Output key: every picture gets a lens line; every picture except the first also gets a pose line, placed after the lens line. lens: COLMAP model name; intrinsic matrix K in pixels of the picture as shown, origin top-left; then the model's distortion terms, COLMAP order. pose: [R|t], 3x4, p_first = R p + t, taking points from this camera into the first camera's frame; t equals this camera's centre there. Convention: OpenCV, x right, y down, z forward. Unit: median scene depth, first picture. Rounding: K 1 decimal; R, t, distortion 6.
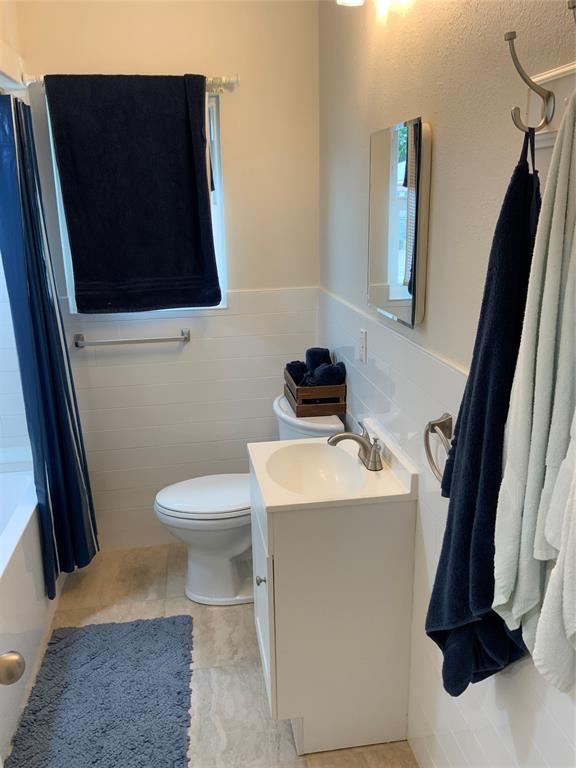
lens RADIAL K [[639.1, 0, 289.1], [0, 639.1, 381.9], [0, 0, 1]] dist [0.079498, -0.149990]
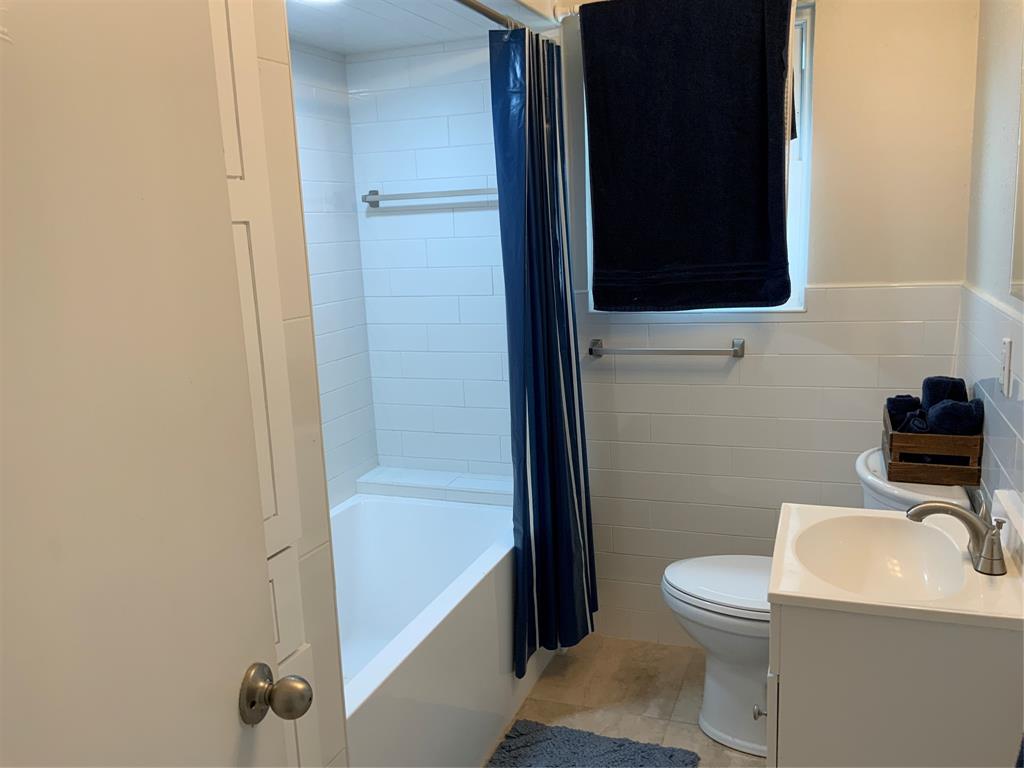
lens RADIAL K [[852.2, 0, 516.1], [0, 852.2, 383.4], [0, 0, 1]] dist [0.079498, -0.149990]
pose [[0.869379, 0.073877, -0.488593, 0.094348], [-0.109394, 0.993002, -0.044504, 0.036304], [0.481885, 0.092140, 0.871376, 0.083094]]
